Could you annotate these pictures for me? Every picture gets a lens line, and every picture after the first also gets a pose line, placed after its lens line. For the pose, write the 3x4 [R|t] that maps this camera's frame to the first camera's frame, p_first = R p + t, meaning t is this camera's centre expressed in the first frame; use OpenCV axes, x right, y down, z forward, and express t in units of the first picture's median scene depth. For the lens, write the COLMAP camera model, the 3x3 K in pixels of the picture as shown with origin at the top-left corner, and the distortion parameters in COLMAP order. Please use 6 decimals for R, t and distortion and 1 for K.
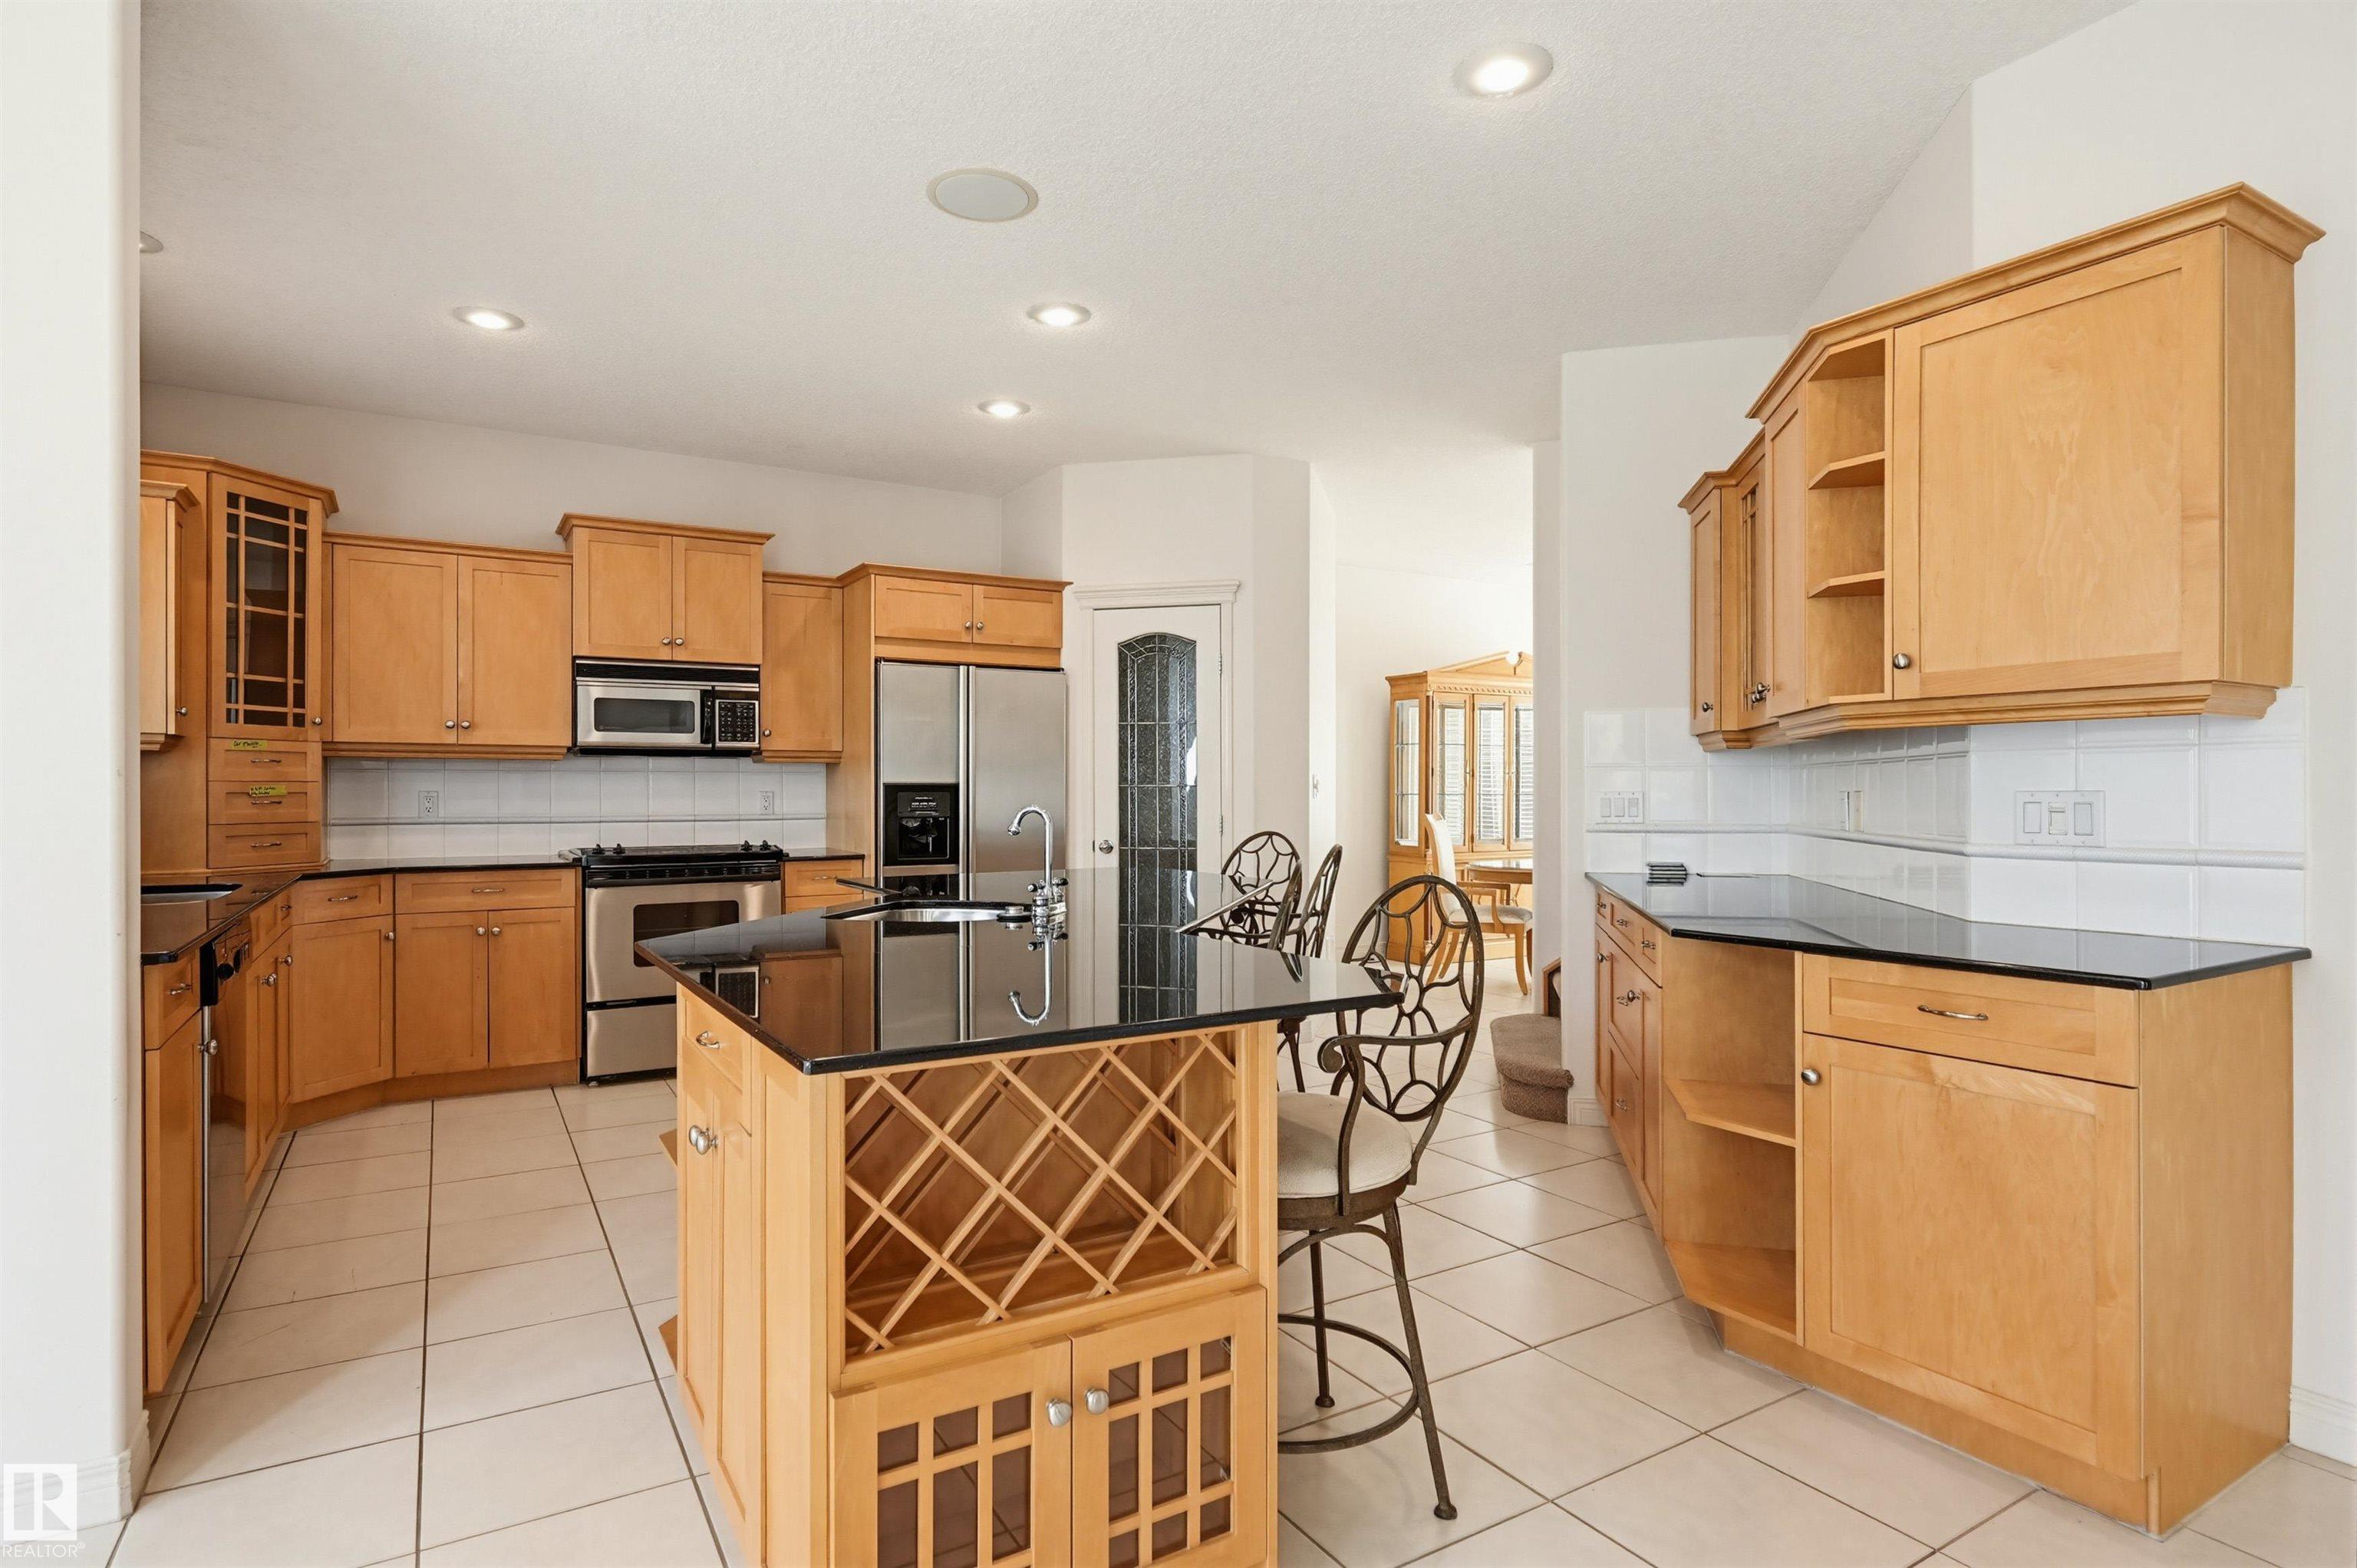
lens RADIAL K [[1218.9, 0, 1164.8], [0, 1218.9, 793.7], [0, 0, 1]] dist [-0.004149, -0.000657]
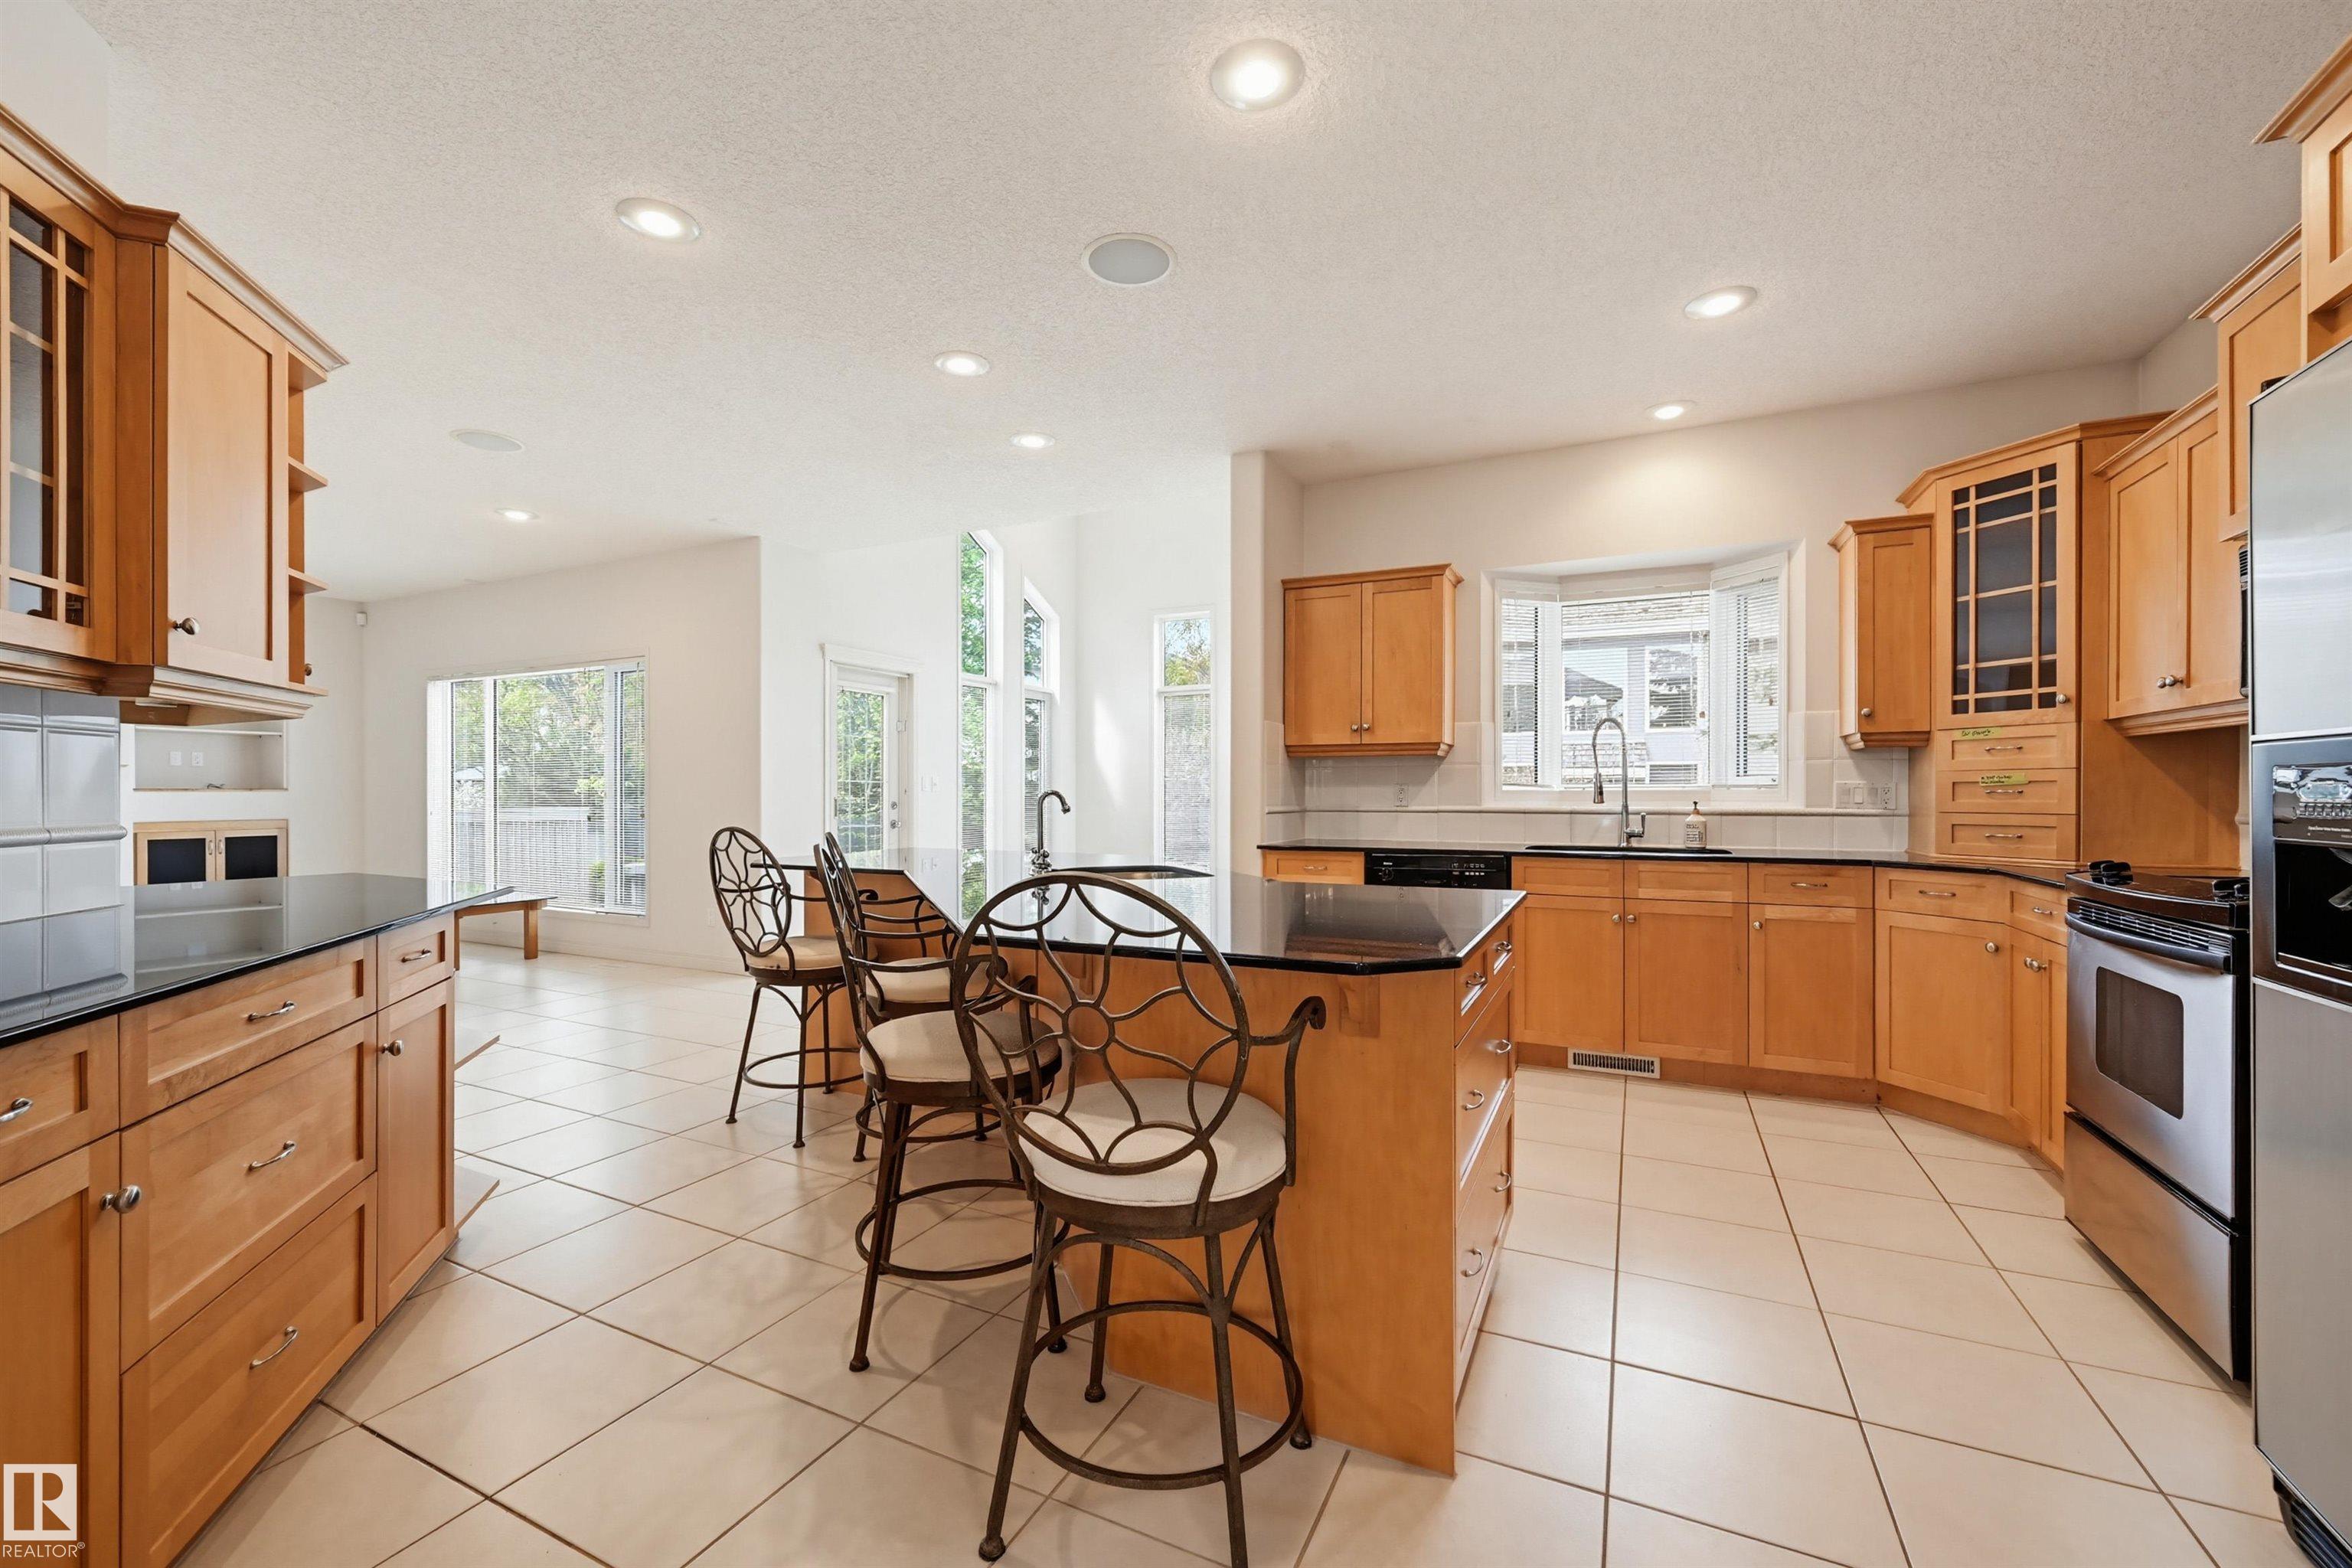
lens RADIAL K [[958.4, 0, 1176.4], [0, 958.4, 797.0], [0, 0, 1]] dist [0.001423, -0.000259]
pose [[-0.839180, 0.004043, -0.543839, 0.199913], [0.002241, 0.999990, 0.003976, 0.006183], [0.543850, 0.002118, -0.839180, 1.162804]]
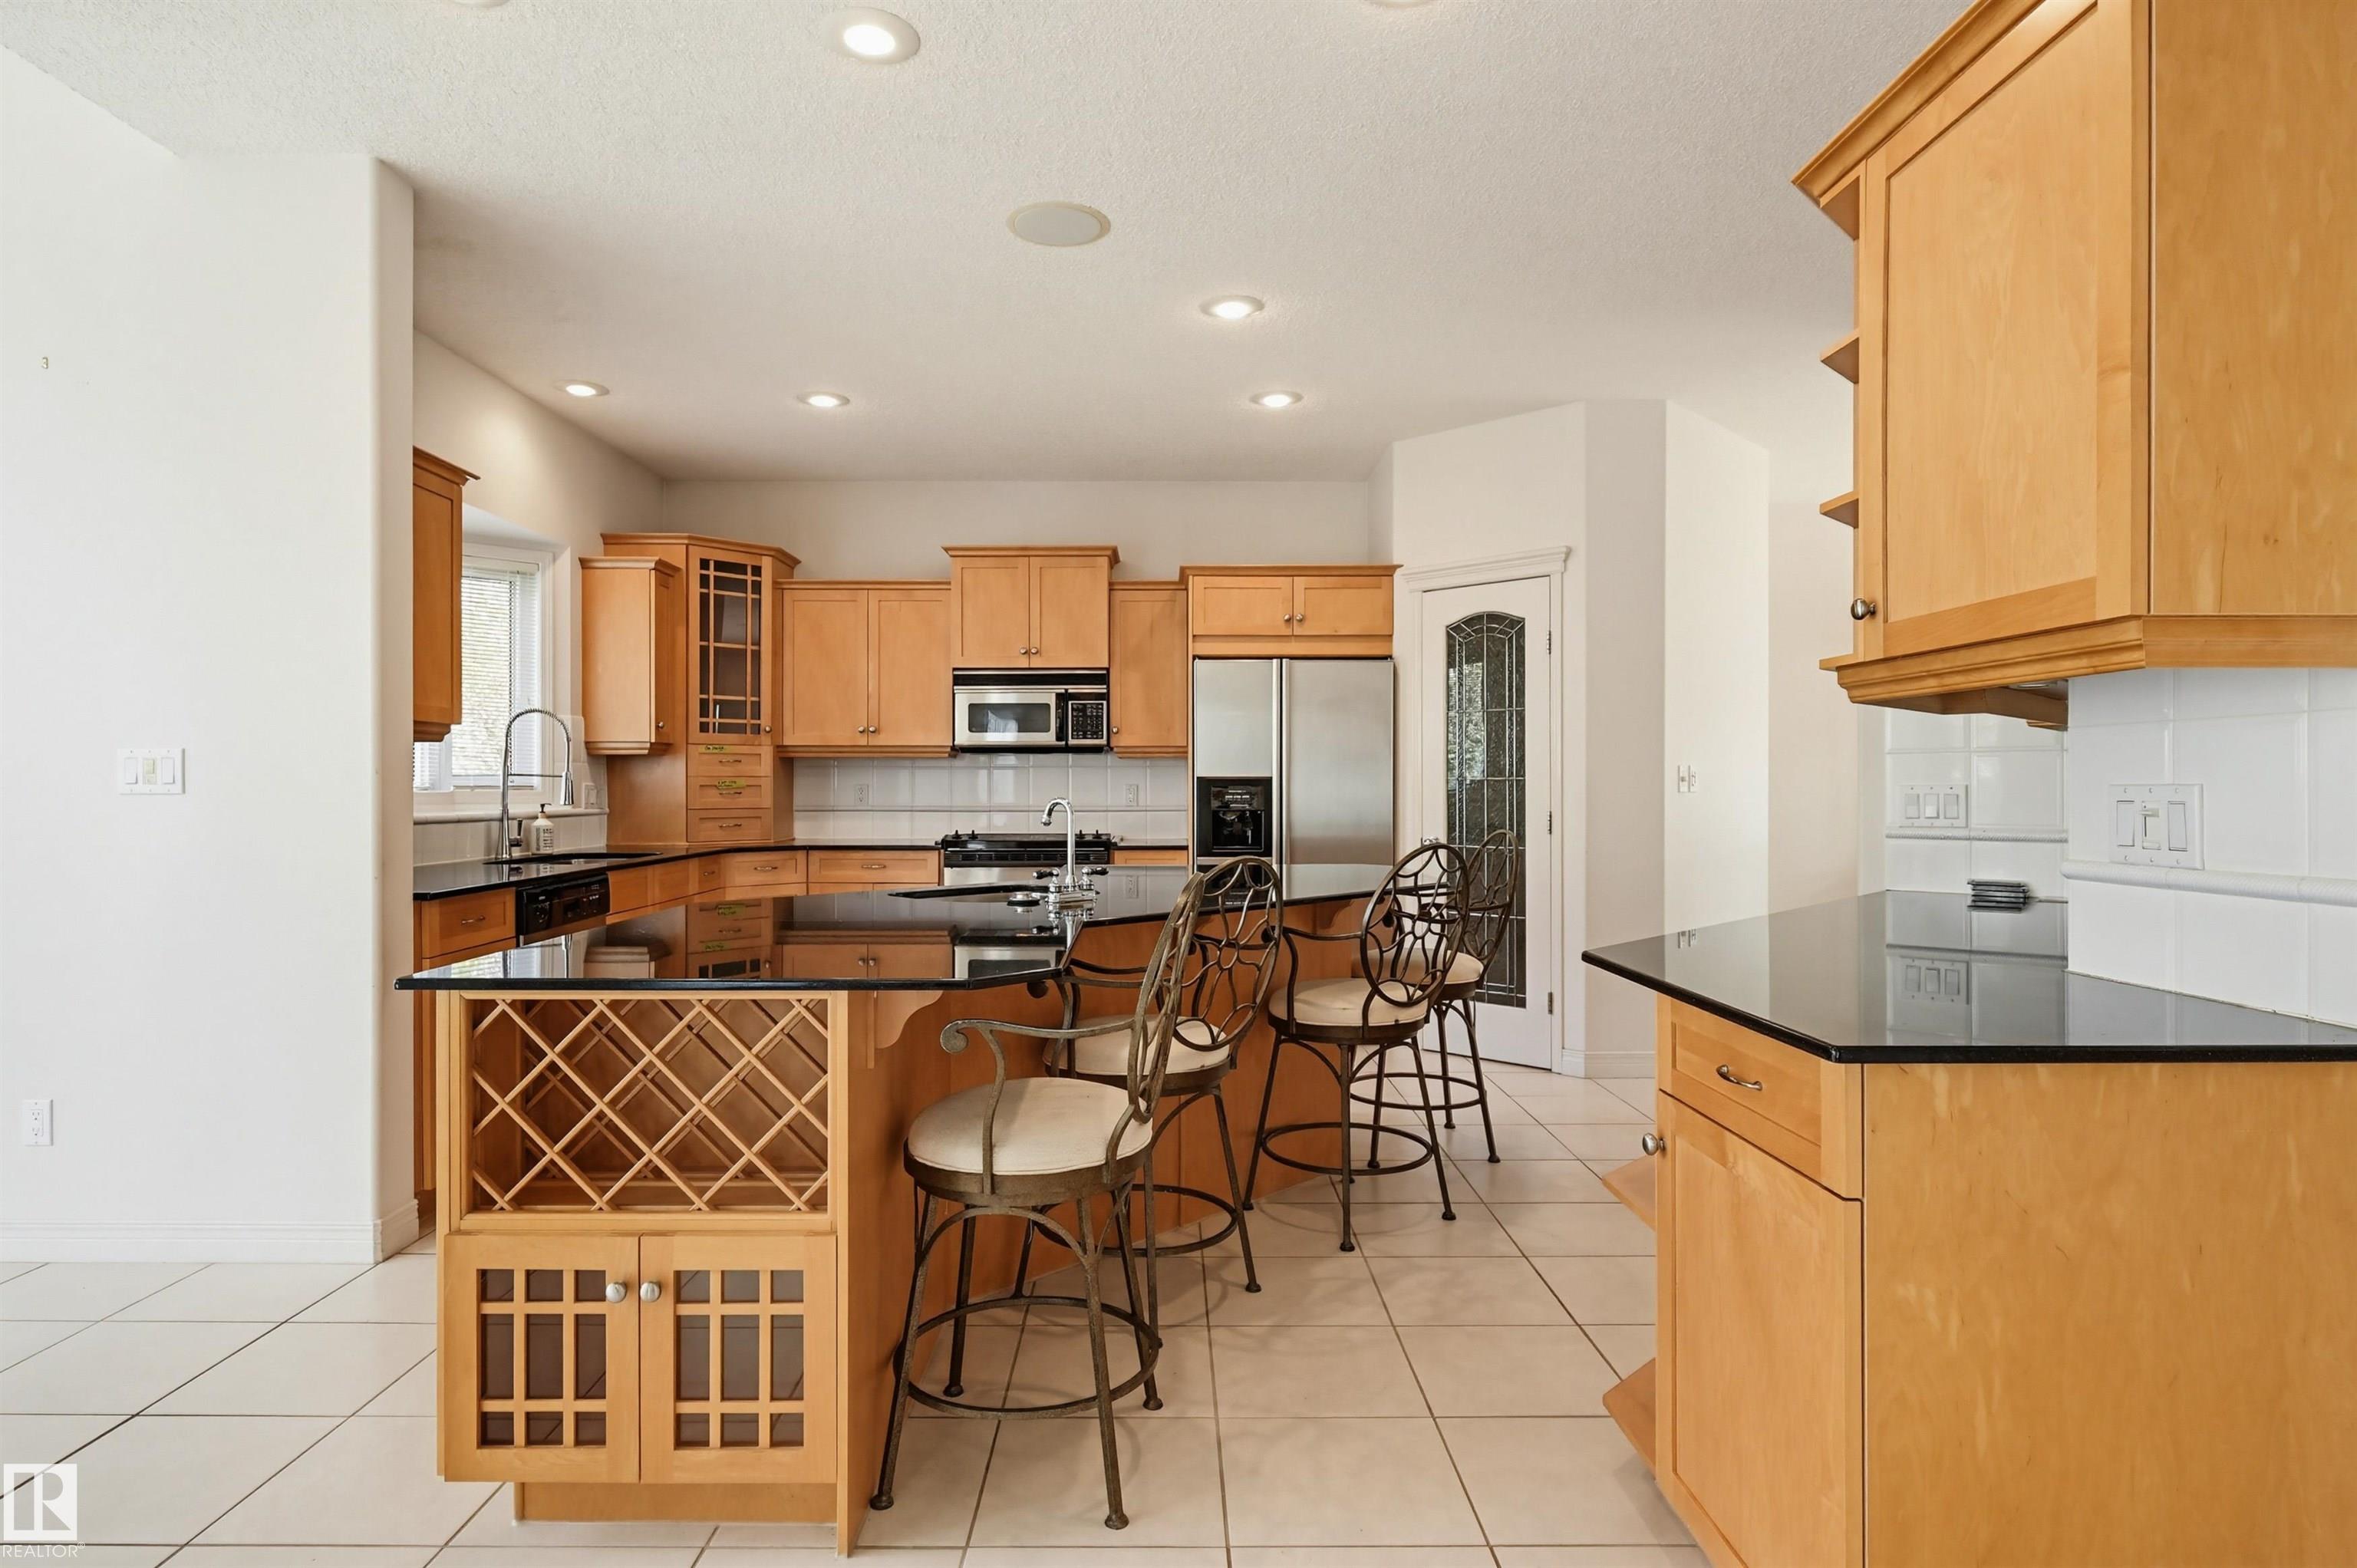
lens RADIAL K [[1274.2, 0, 1147.1], [0, 1274.2, 790.1], [0, 0, 1]] dist [-0.002657, -0.000243]
pose [[0.855029, 0.002717, -0.518573, 0.320597], [-0.001567, 0.999995, 0.002655, -0.000087], [0.518578, -0.001458, 0.855029, 0.057036]]
